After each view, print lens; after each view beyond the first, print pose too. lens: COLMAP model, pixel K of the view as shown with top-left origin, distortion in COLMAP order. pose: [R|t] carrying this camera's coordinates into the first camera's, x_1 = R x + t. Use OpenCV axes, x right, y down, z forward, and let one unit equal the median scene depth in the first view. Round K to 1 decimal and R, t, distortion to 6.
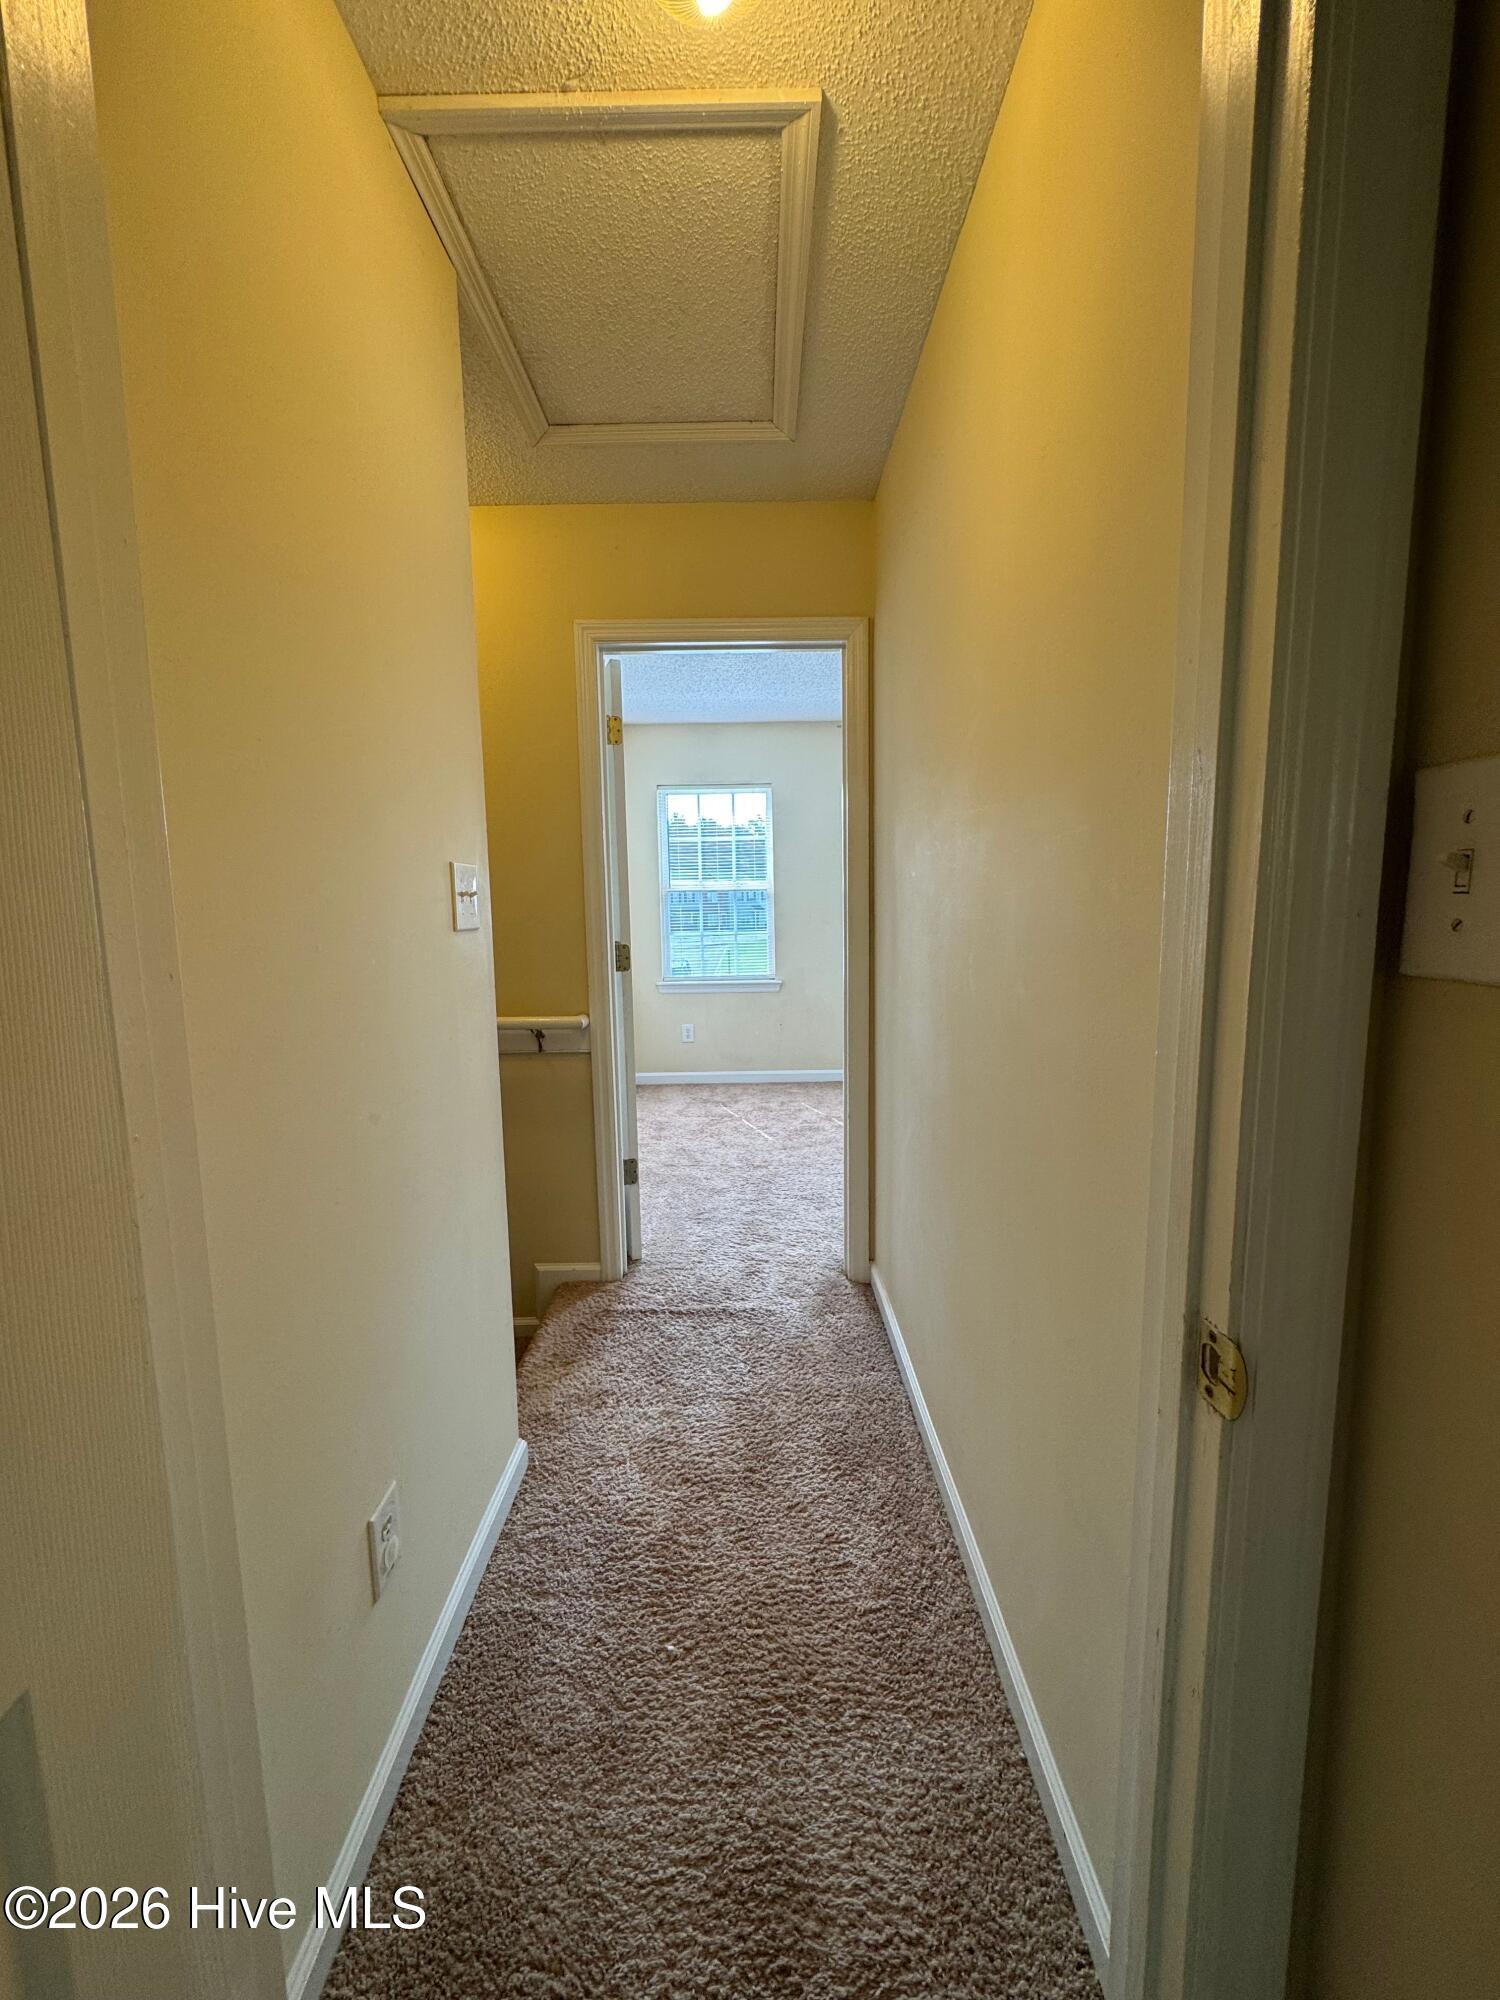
lens RADIAL K [[796.9, 0, 746.1], [0, 796.9, 1000.0], [0, 0, 1]] dist [0.001197, -0.000006]
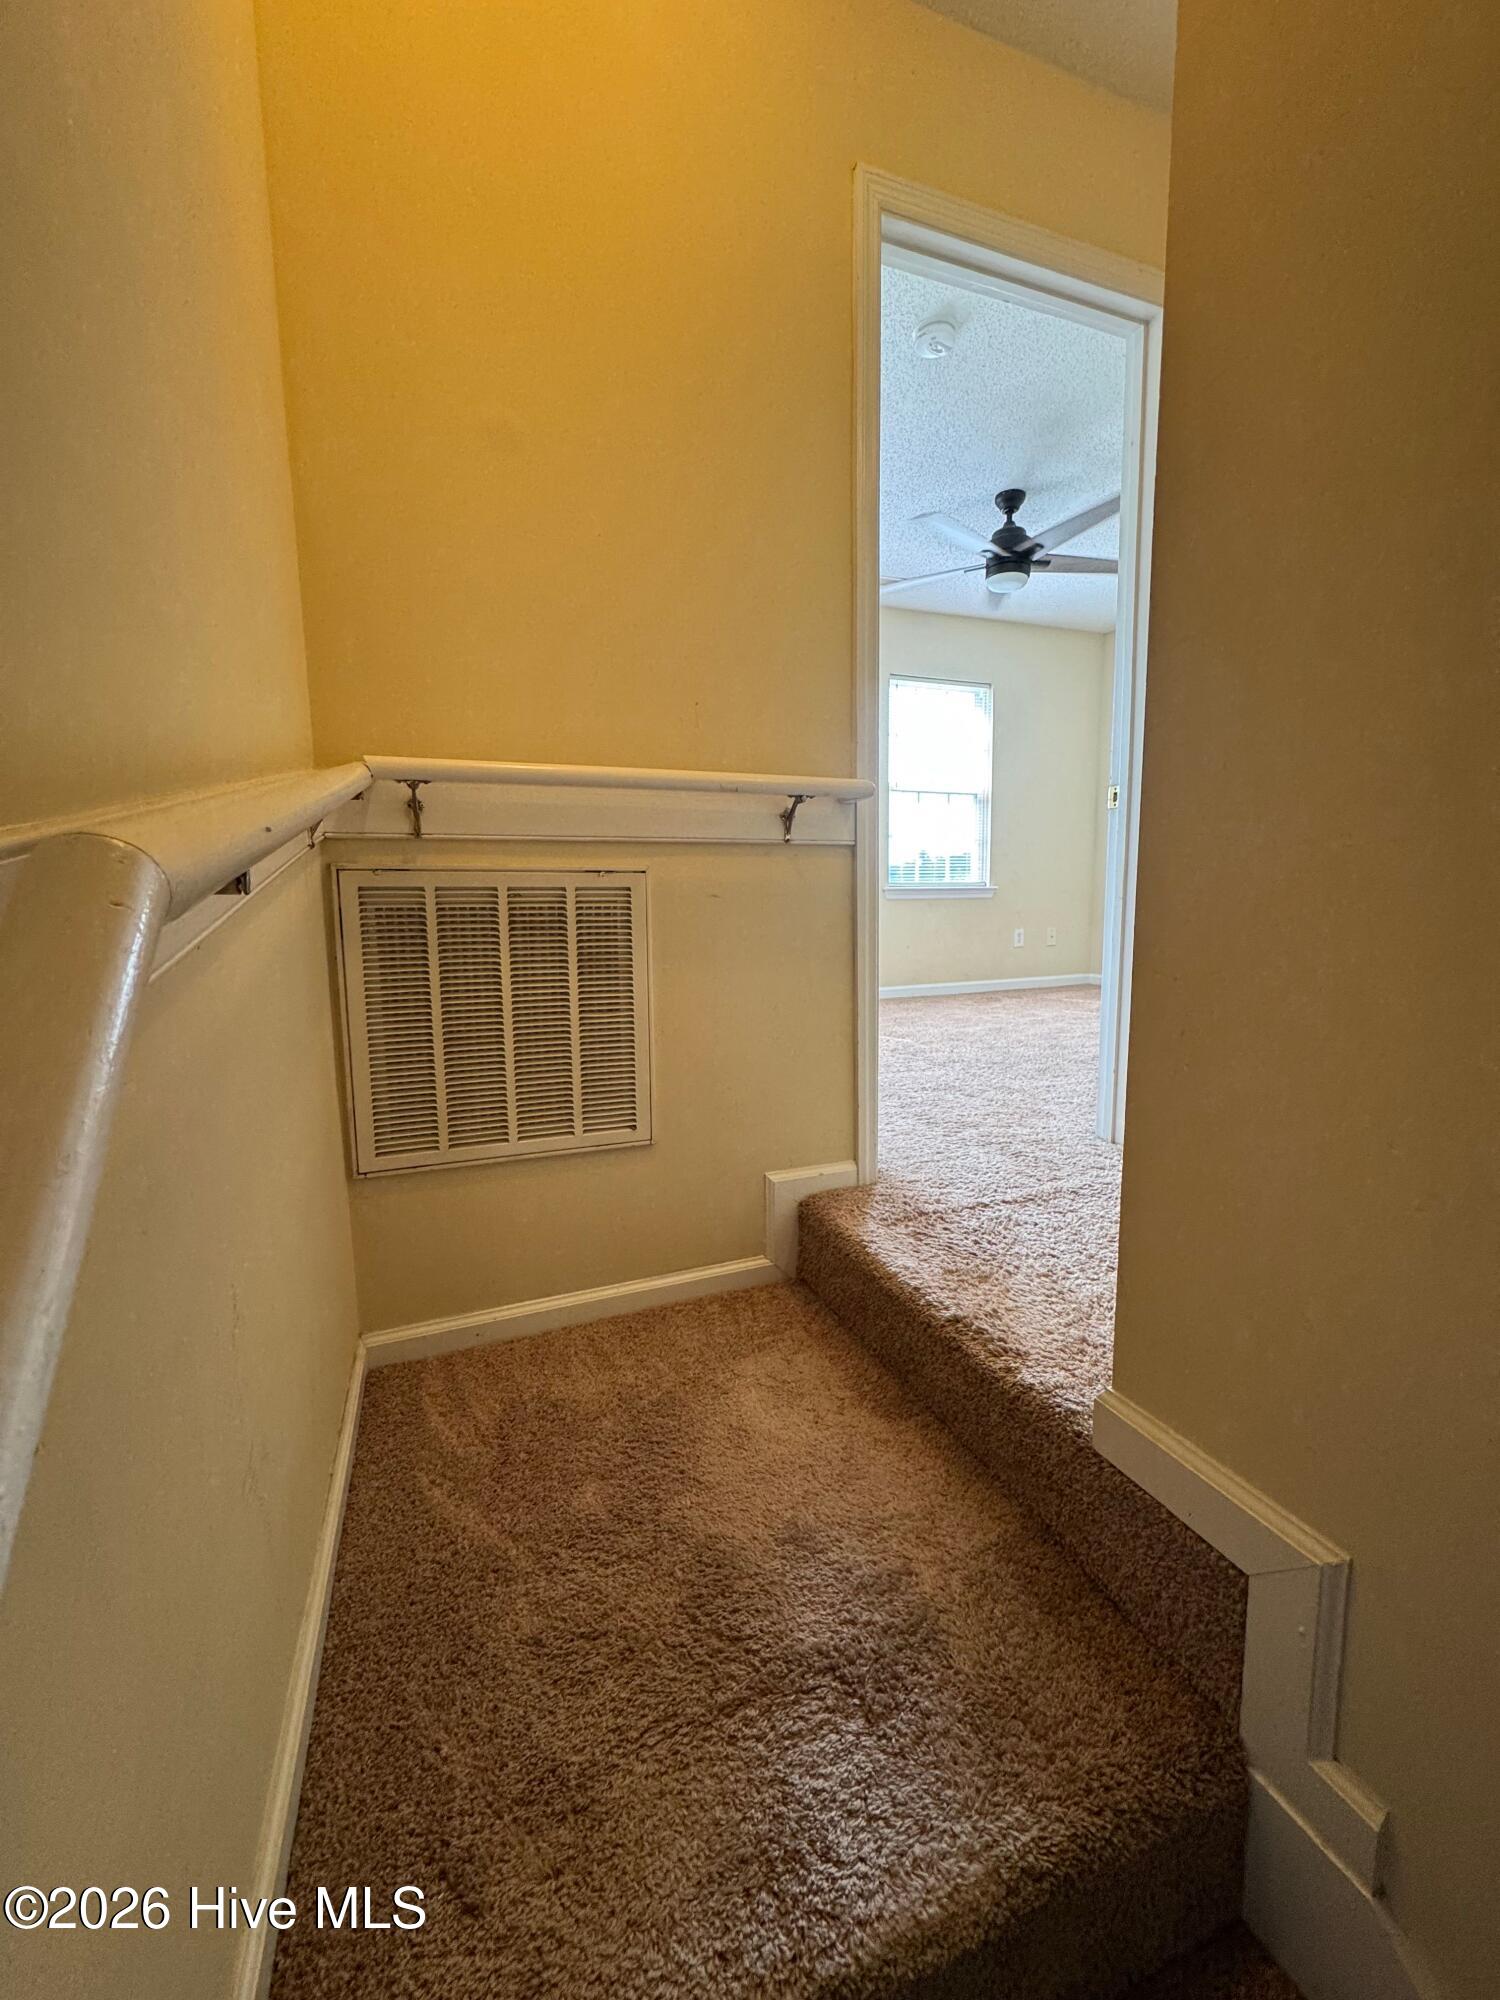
lens RADIAL K [[796.9, 0, 749.5], [0, 796.9, 1001.4], [0, 0, 1]] dist [0.001197, -0.000006]
pose [[0.928341, -0.039942, 0.369578, -0.516971], [0.041114, 0.999143, 0.004708, 0.185340], [-0.369449, 0.010824, 0.929188, 0.390878]]
